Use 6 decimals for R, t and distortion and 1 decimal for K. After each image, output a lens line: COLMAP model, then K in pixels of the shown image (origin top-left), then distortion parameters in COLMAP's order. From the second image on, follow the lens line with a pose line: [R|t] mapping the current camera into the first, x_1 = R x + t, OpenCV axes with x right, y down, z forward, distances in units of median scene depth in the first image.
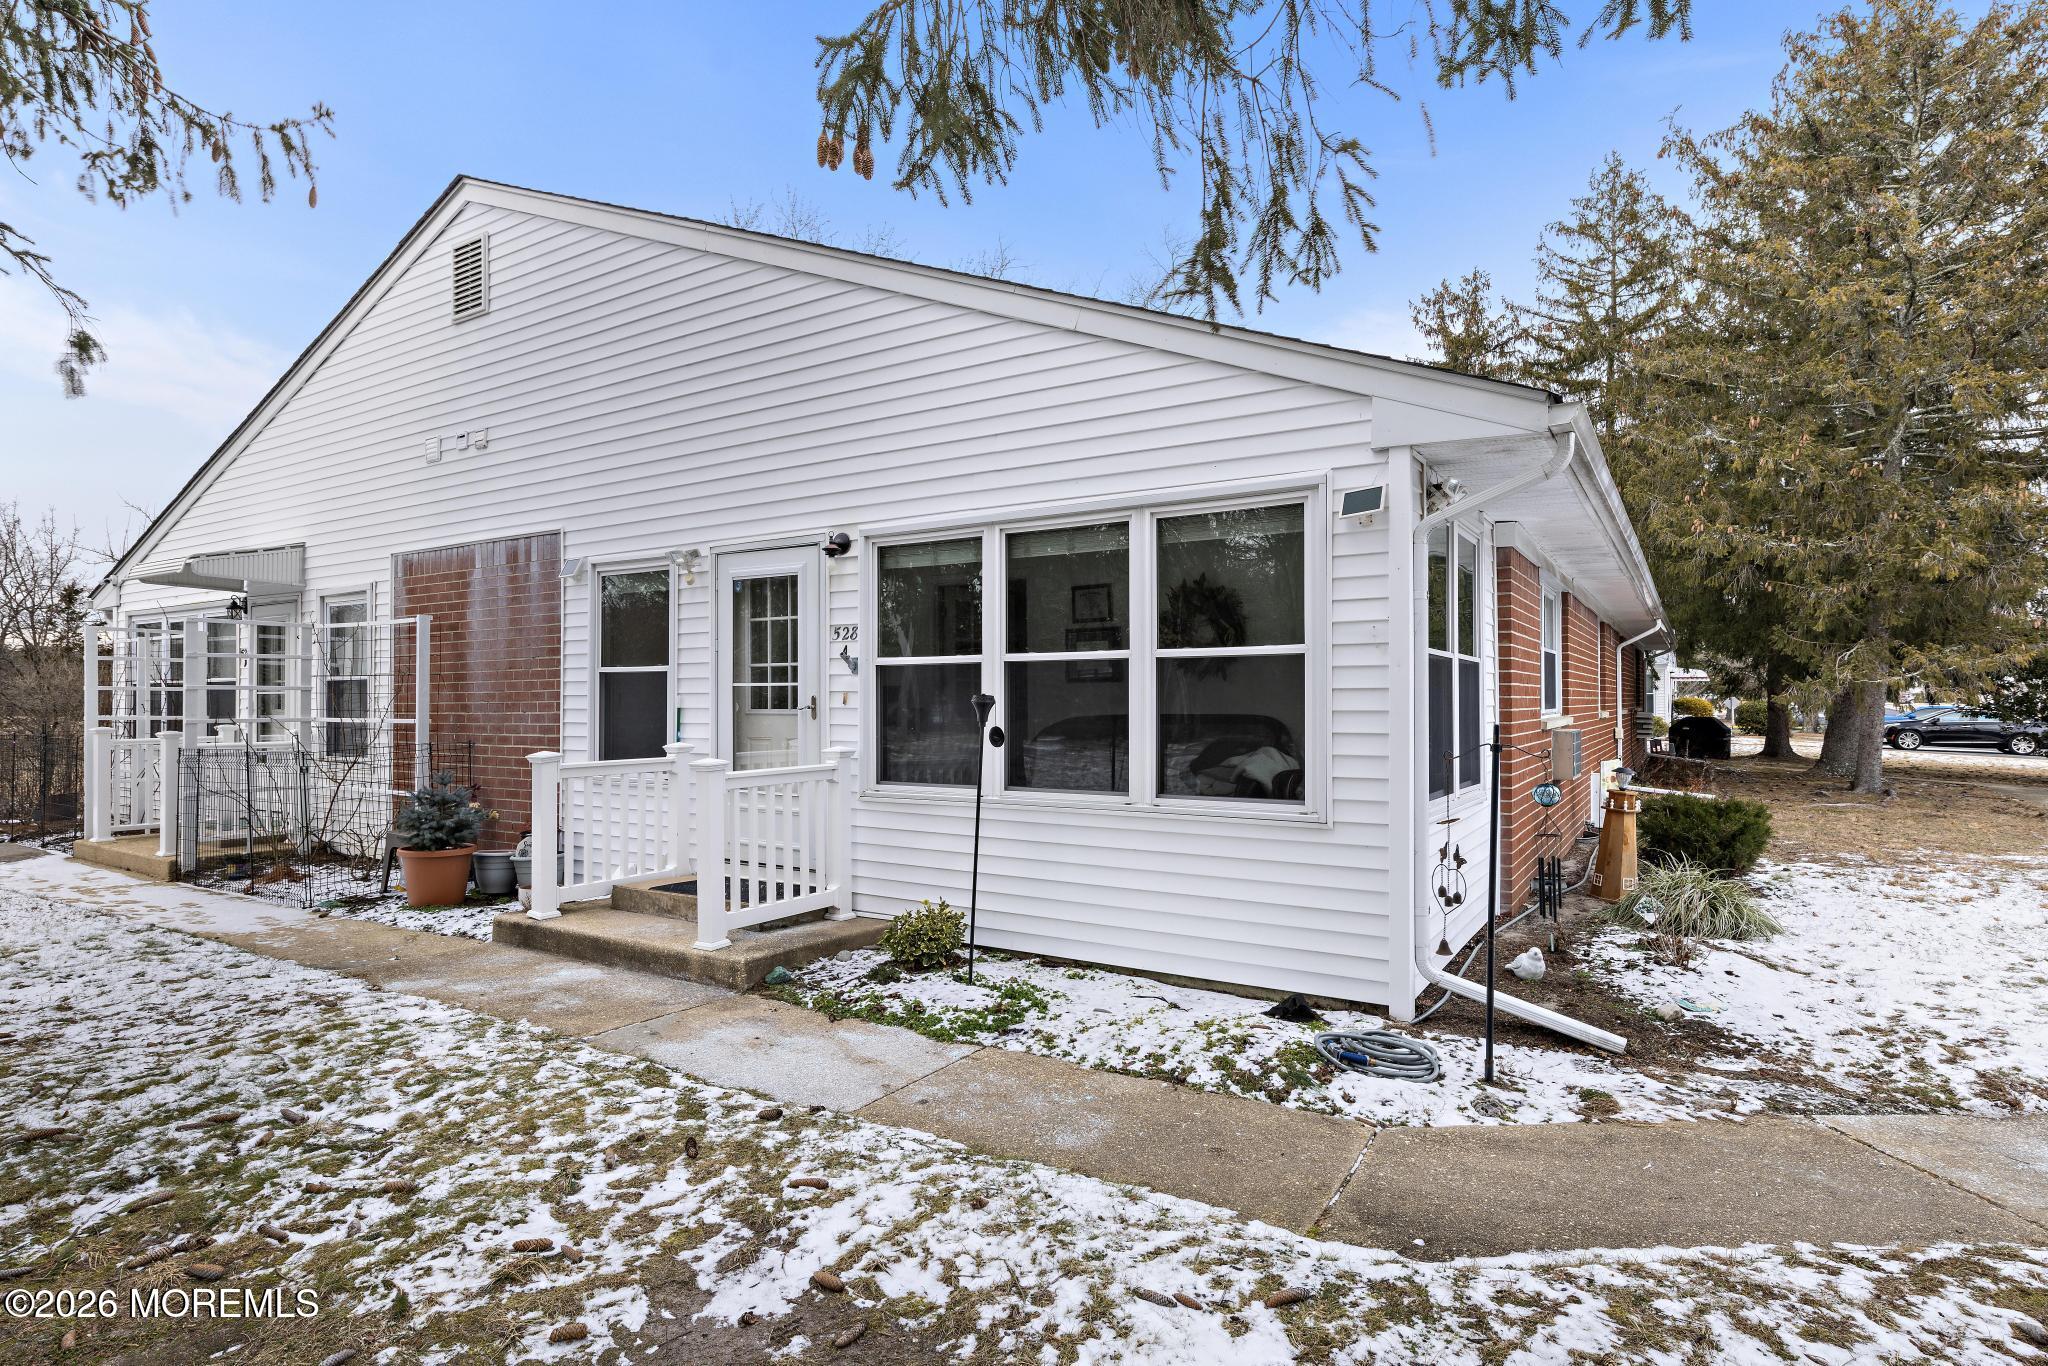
lens RADIAL K [[1053.8, 0, 1013.7], [0, 1053.8, 690.0], [0, 0, 1]] dist [0.001049, 0.001818]
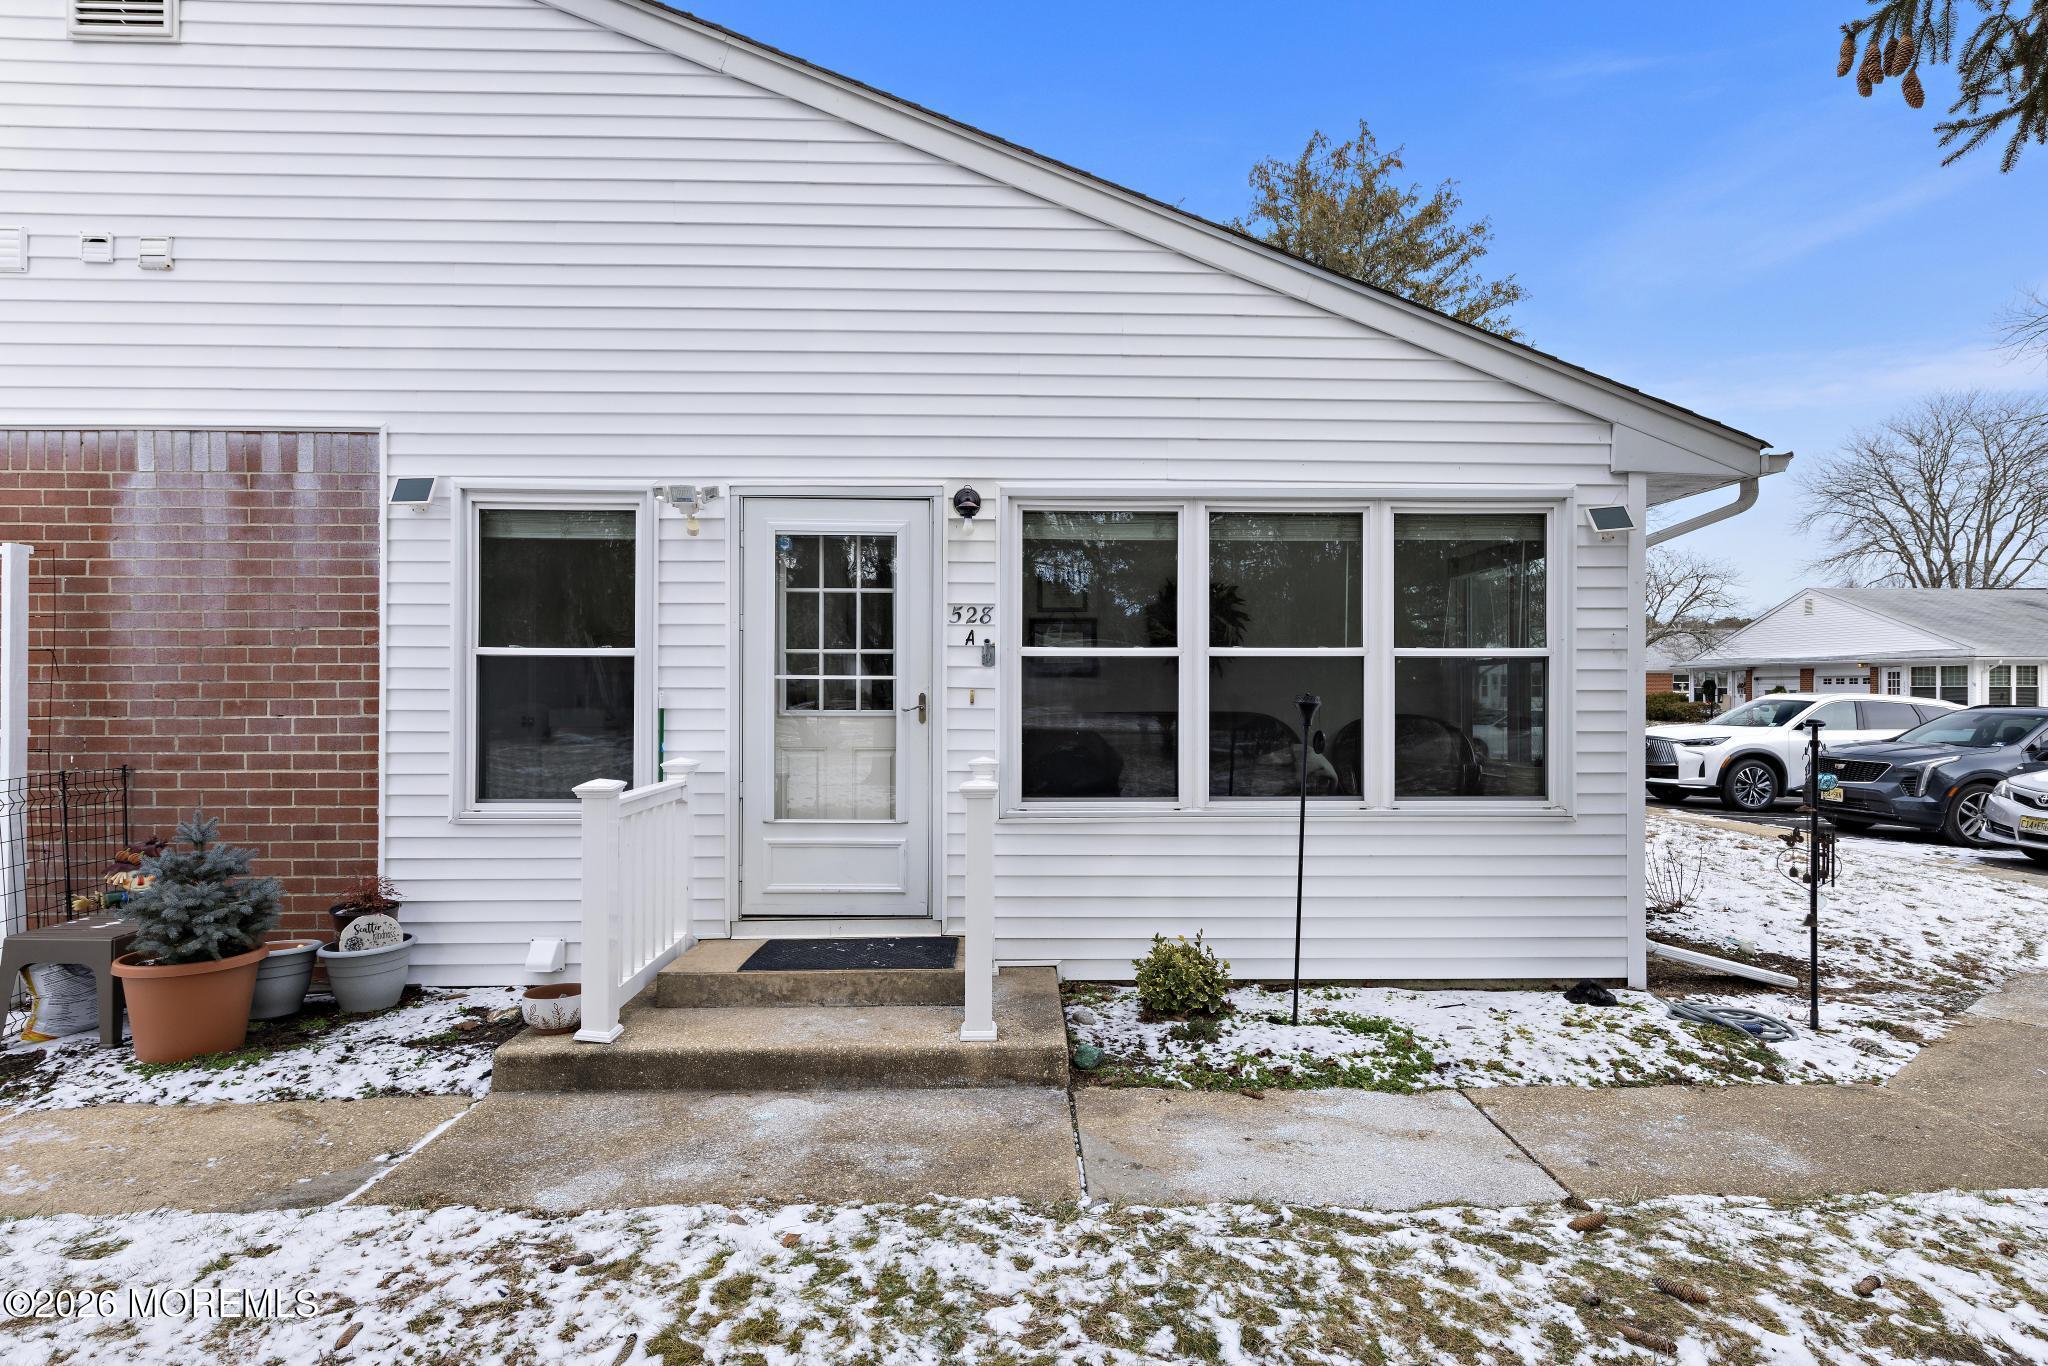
lens RADIAL K [[1053.8, 0, 1013.7], [0, 1053.8, 690.0], [0, 0, 1]] dist [0.001049, 0.001818]
pose [[0.833005, 0.003579, 0.553254, -0.768886], [-0.009729, 0.999919, 0.008180, -0.005046], [-0.553180, -0.012197, 0.832973, 0.424888]]
